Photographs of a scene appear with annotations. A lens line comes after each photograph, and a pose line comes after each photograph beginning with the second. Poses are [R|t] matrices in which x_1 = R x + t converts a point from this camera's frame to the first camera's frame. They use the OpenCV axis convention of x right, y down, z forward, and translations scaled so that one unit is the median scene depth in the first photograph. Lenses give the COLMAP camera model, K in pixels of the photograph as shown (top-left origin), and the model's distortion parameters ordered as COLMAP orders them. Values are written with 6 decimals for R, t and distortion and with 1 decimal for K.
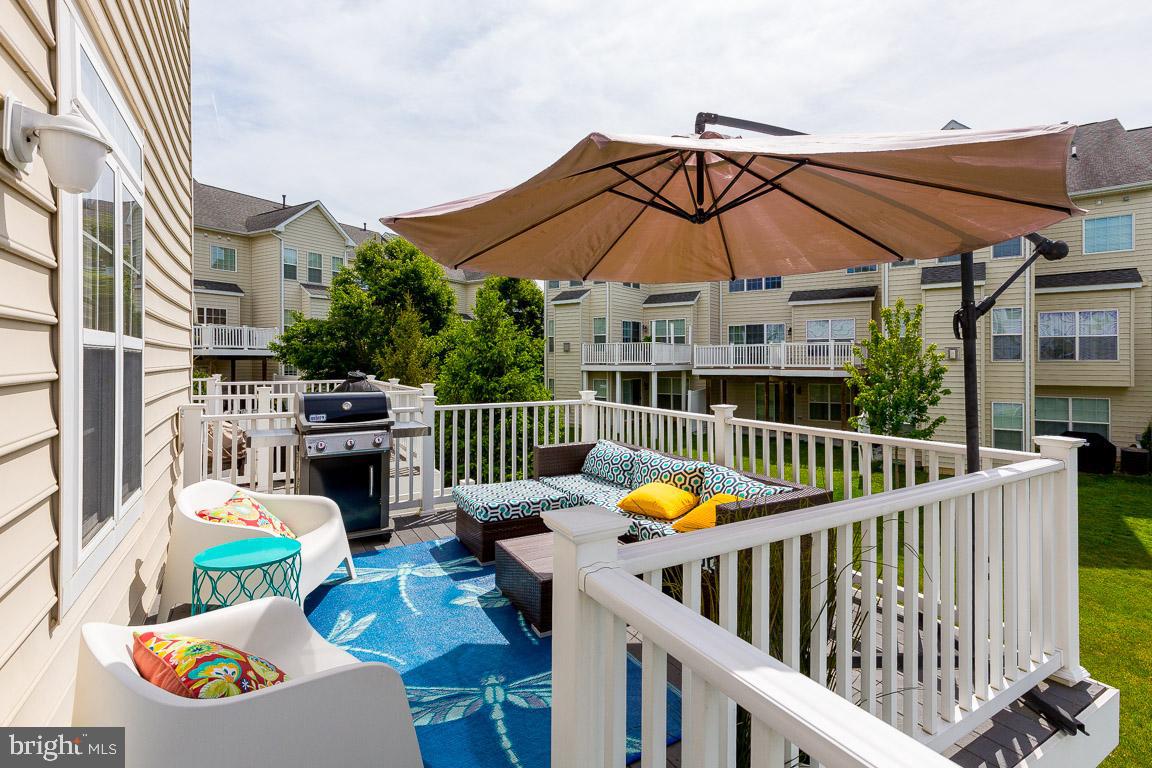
lens RADIAL K [[537.1, 0, 576.2], [0, 537.1, 370.3], [0, 0, 1]] dist [0.004195, 0.000525]
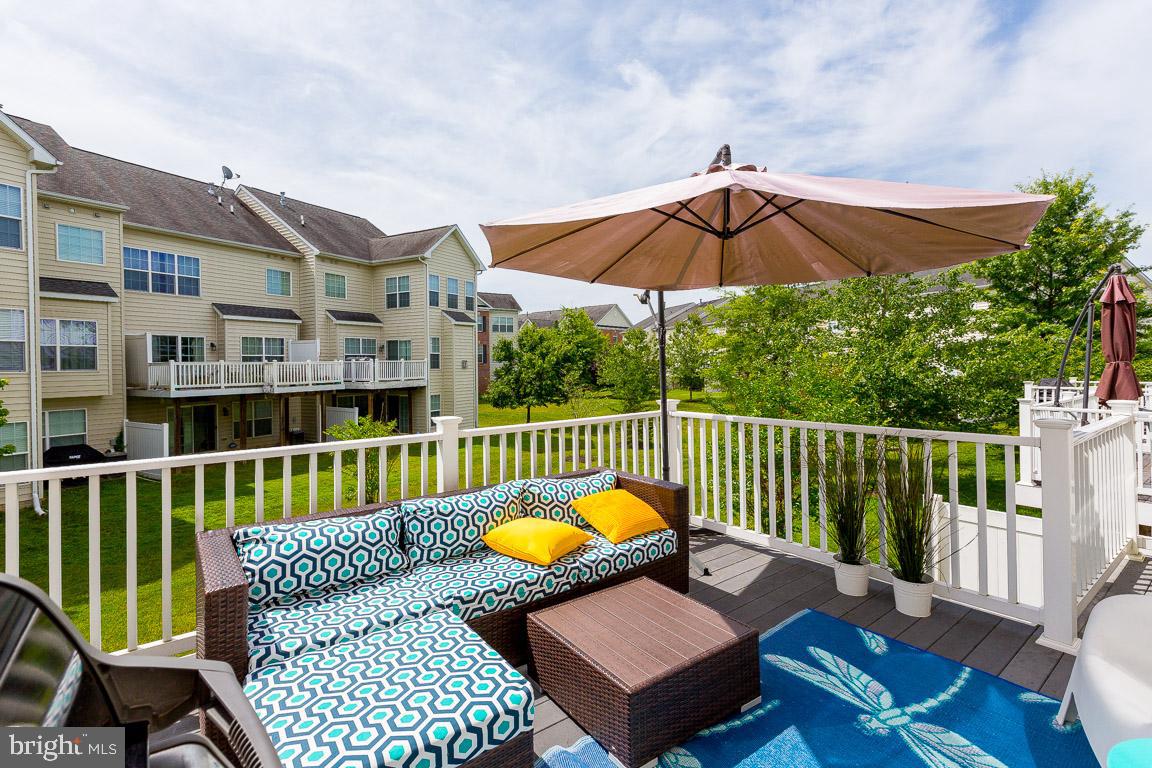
lens RADIAL K [[537.1, 0, 576.2], [0, 537.1, 370.3], [0, 0, 1]] dist [0.004195, 0.000525]
pose [[-0.135753, -0.001747, 0.990741, -0.379931], [0.026022, 0.999647, 0.005329, -0.000651], [-0.990401, 0.026505, -0.135660, 0.636132]]
